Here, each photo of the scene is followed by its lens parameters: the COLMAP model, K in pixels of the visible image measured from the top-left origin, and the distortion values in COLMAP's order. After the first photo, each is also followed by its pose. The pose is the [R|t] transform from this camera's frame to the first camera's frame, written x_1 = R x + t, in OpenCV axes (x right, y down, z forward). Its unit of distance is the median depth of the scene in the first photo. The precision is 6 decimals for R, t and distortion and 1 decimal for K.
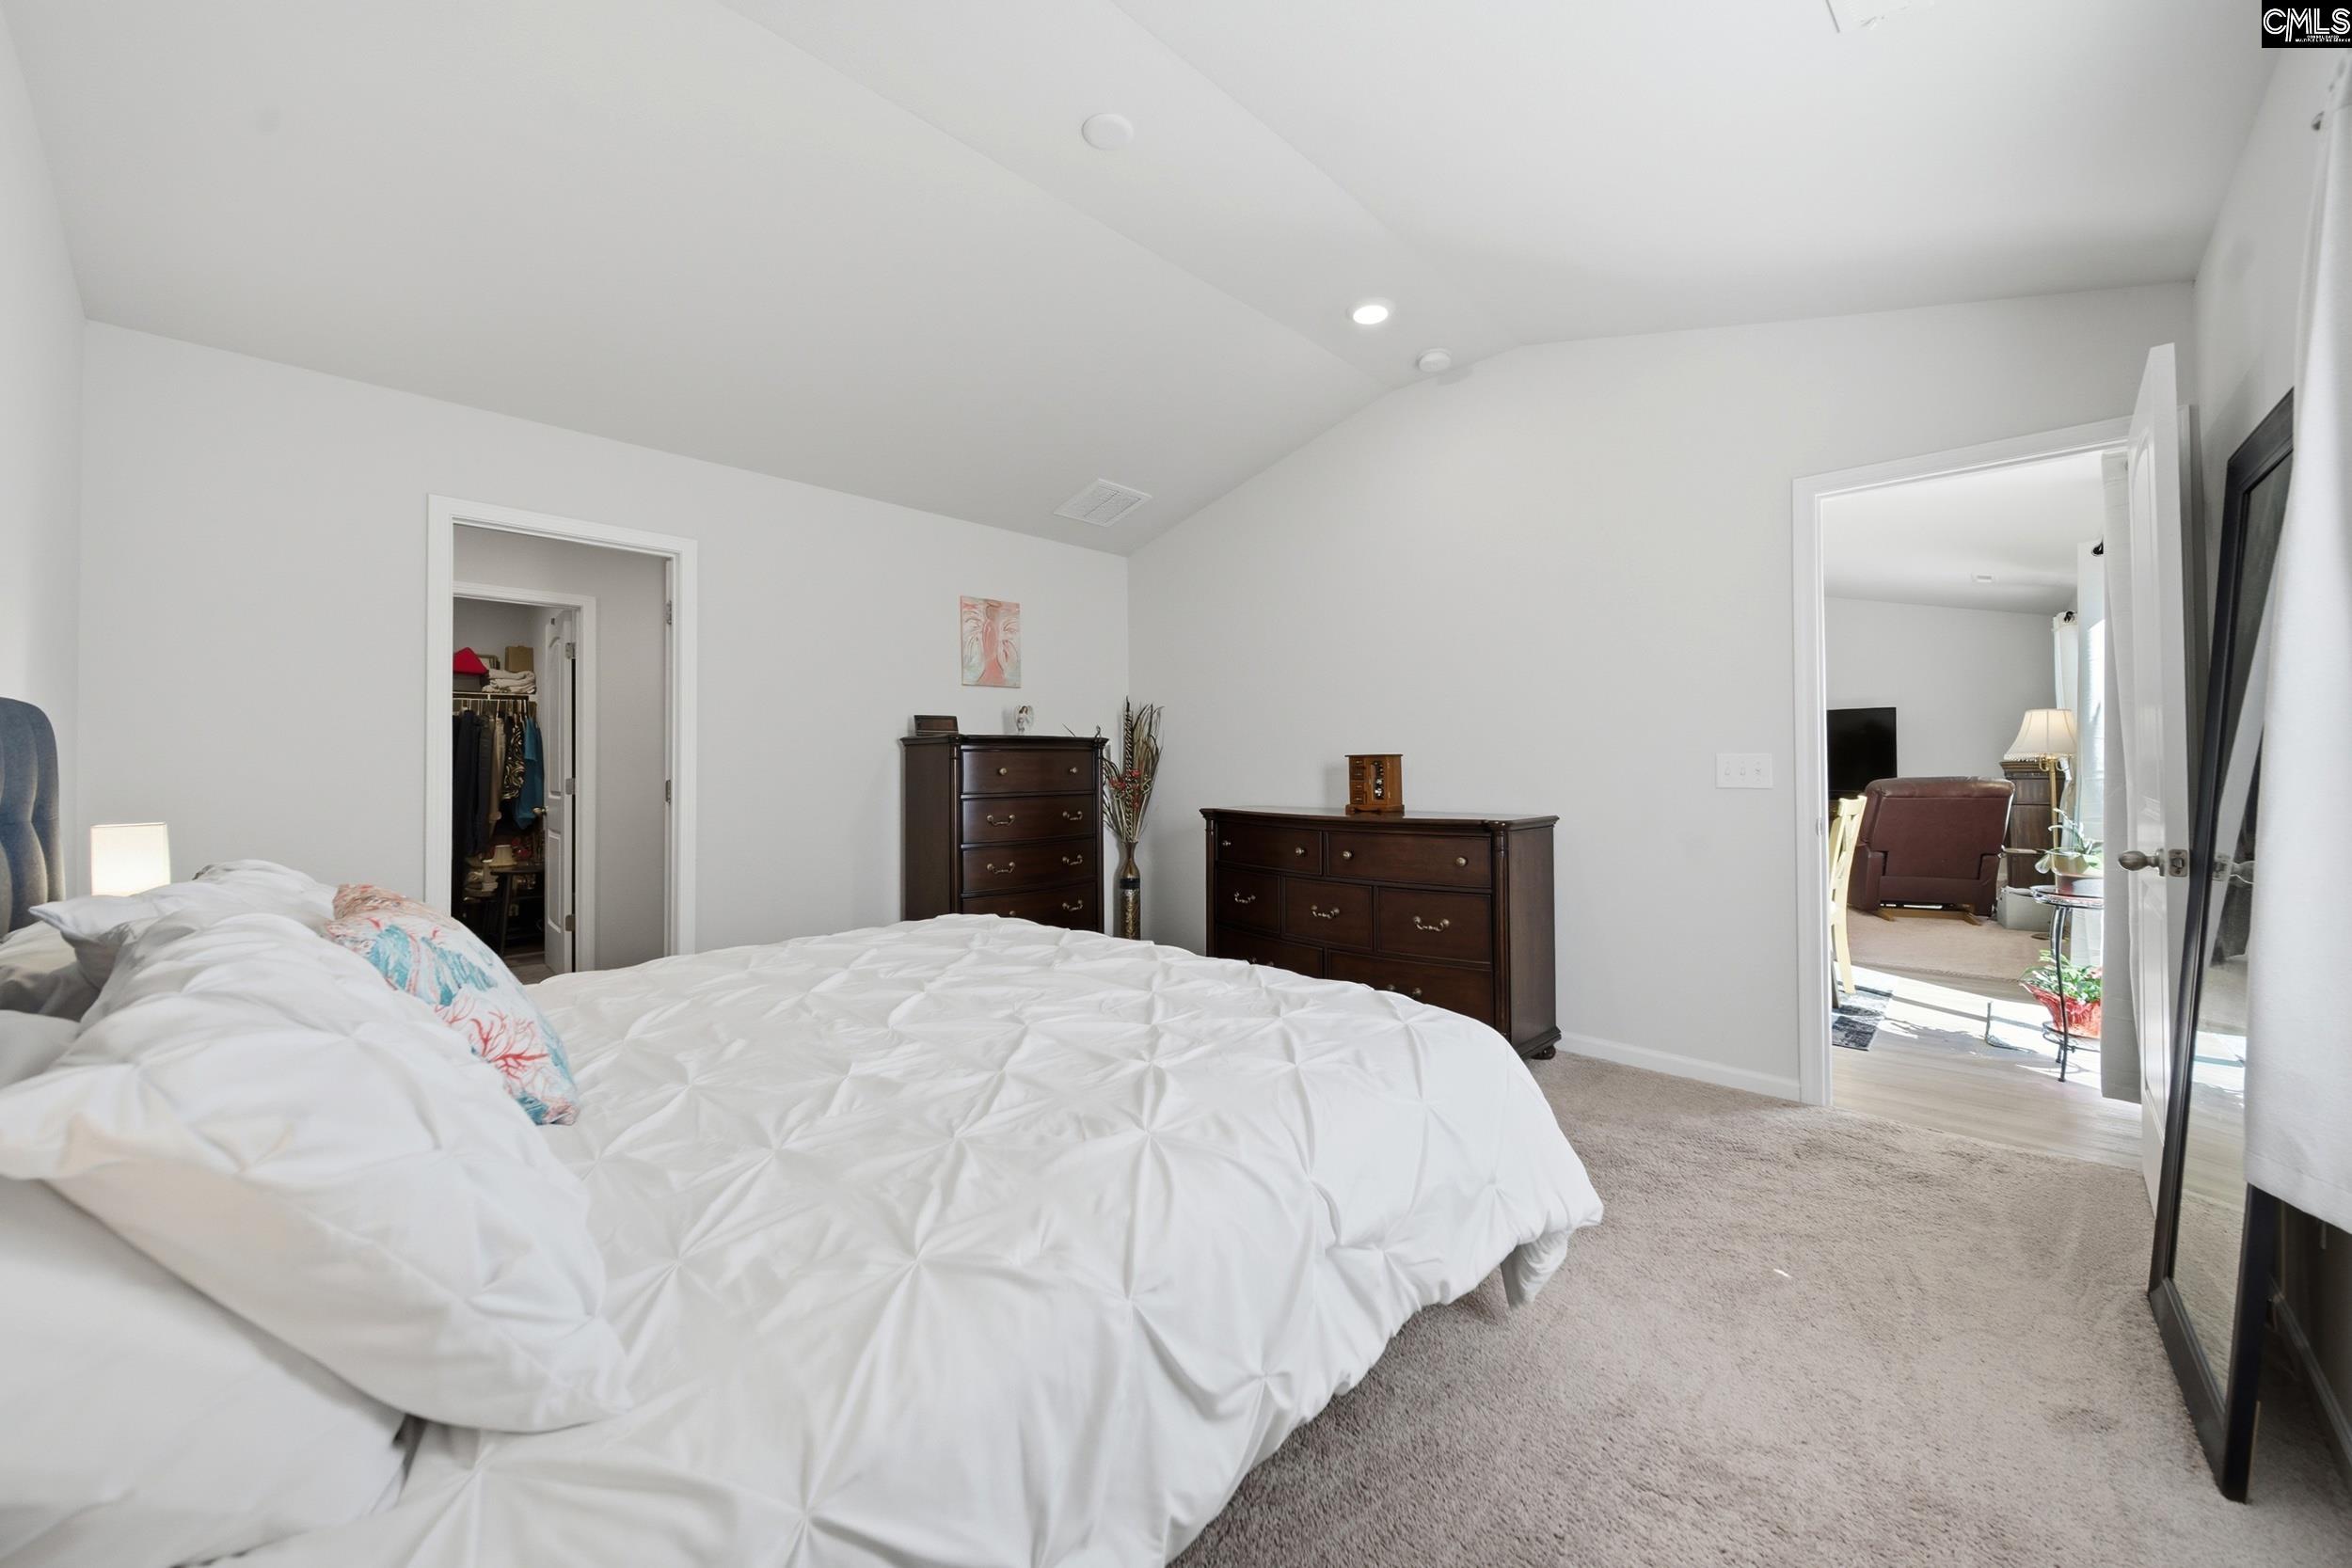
lens RADIAL K [[850.1, 0, 1177.9], [0, 850.1, 777.7], [0, 0, 1]] dist [0.001074, -0.000018]
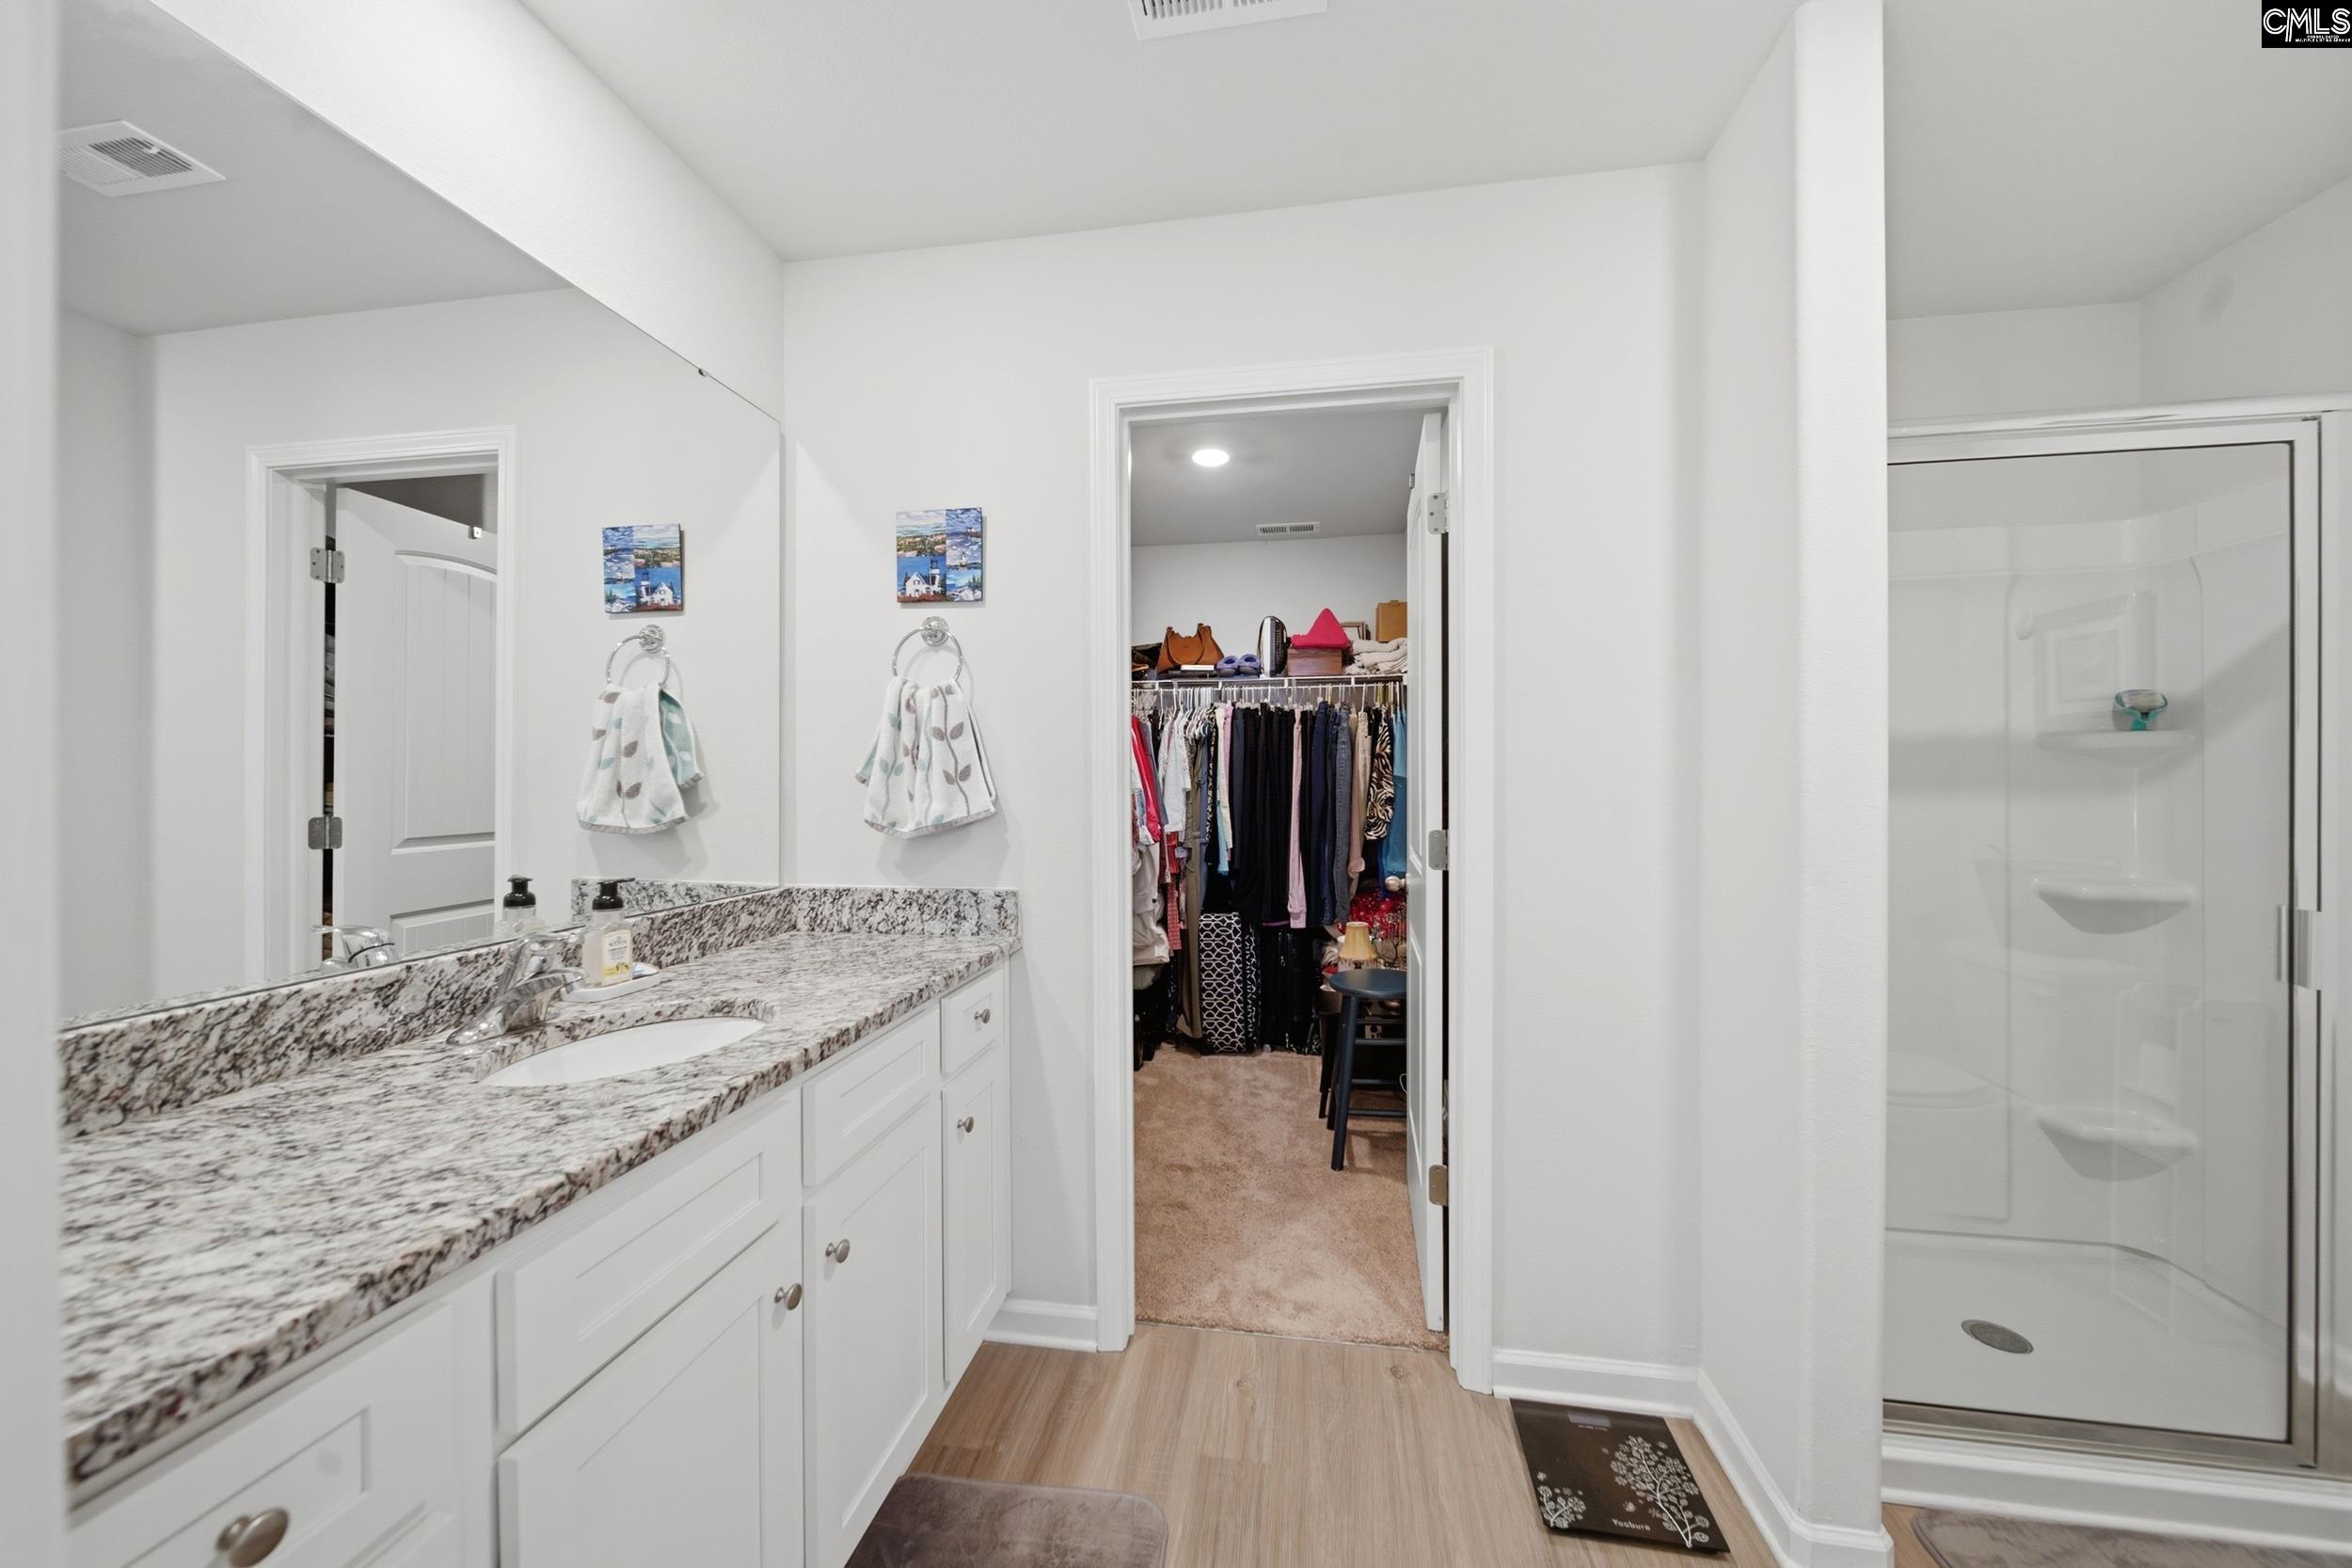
lens RADIAL K [[850.1, 0, 1177.9], [0, 850.1, 777.7], [0, 0, 1]] dist [0.001074, -0.000018]
pose [[0.574087, -0.001326, -0.818793, -0.353189], [-0.002147, 0.999993, -0.003125, -0.018547], [0.818792, 0.003552, 0.574080, 0.518150]]
